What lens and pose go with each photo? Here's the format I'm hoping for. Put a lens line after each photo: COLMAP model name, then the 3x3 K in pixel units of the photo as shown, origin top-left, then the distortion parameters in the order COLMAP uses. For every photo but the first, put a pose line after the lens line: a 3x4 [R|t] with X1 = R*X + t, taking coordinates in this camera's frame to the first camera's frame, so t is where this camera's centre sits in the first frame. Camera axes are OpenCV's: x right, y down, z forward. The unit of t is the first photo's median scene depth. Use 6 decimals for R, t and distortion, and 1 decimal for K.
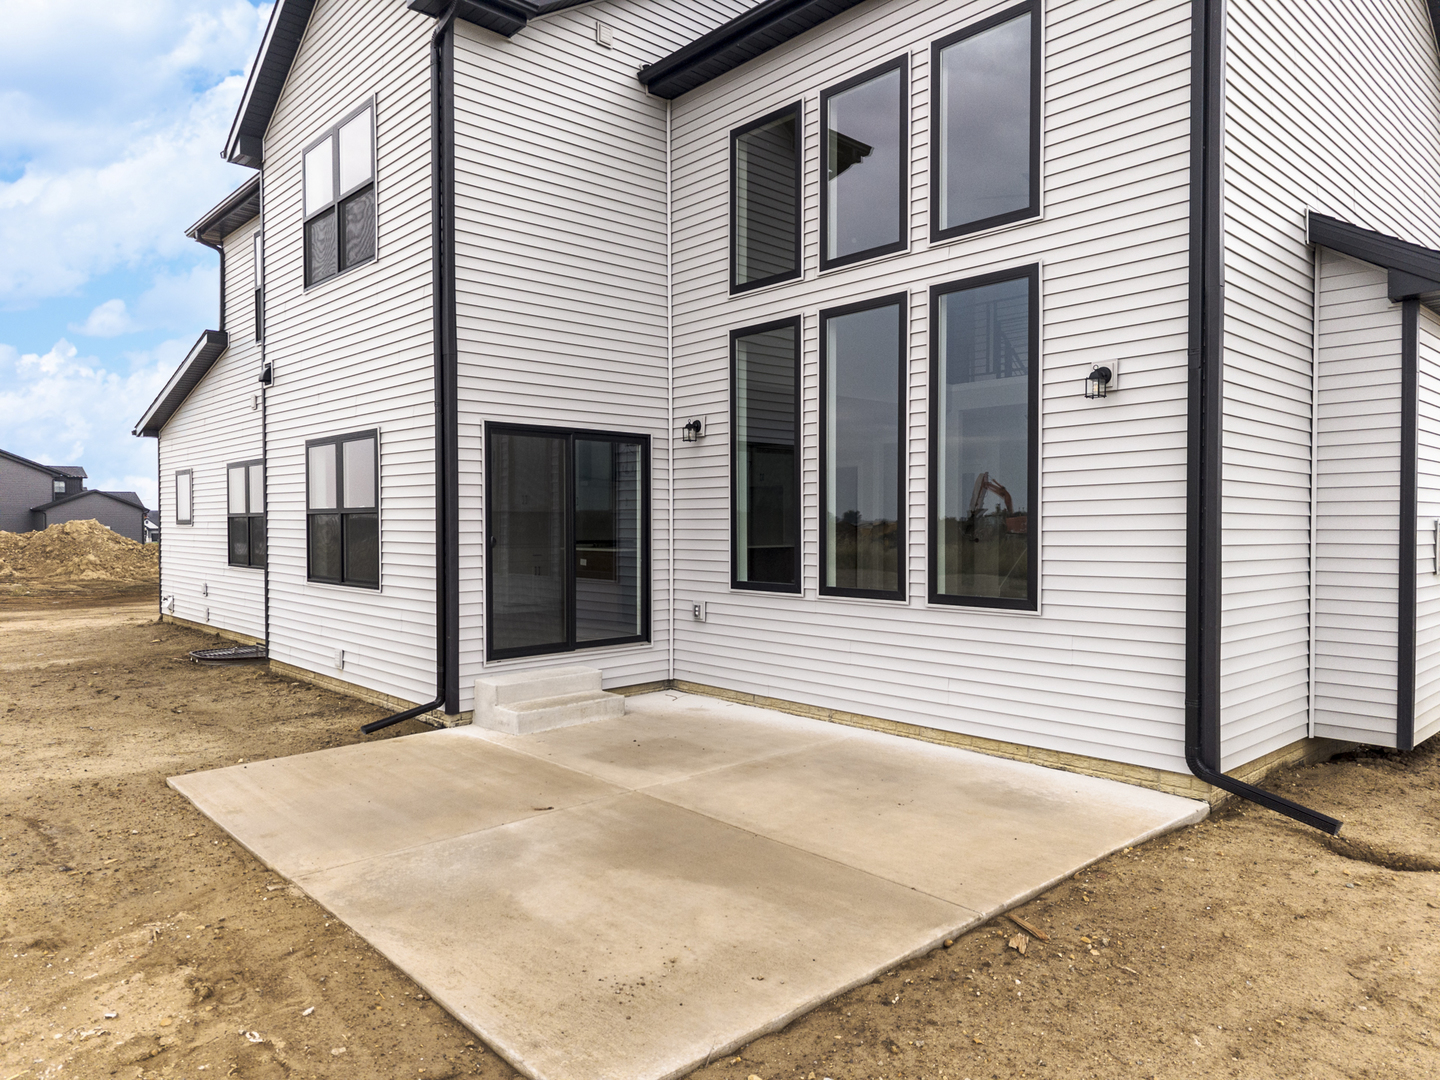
lens RADIAL K [[952.1, 0, 716.0], [0, 952.1, 540.6], [0, 0, 1]] dist [0.038488, -0.039749]
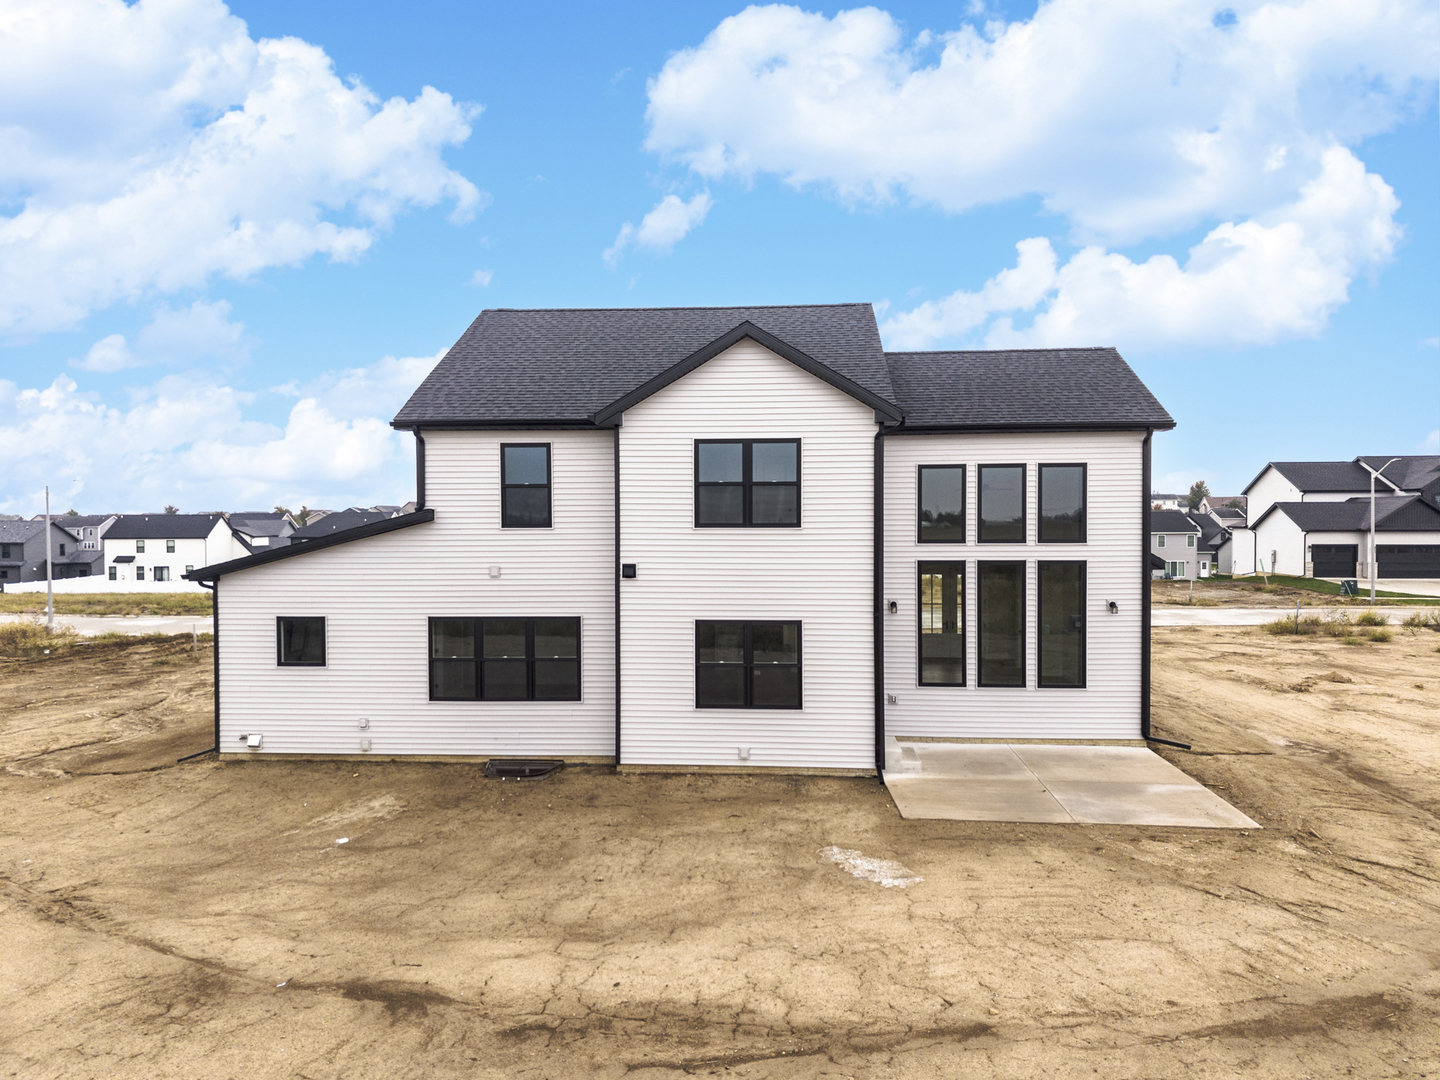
lens RADIAL K [[952.1, 0, 716.0], [0, 952.1, 540.6], [0, 0, 1]] dist [0.038488, -0.039749]
pose [[0.734305, -0.017456, 0.678595, -2.211348], [0.017248, 0.999826, 0.007054, -0.373090], [-0.678600, 0.006525, 0.734479, -0.271877]]
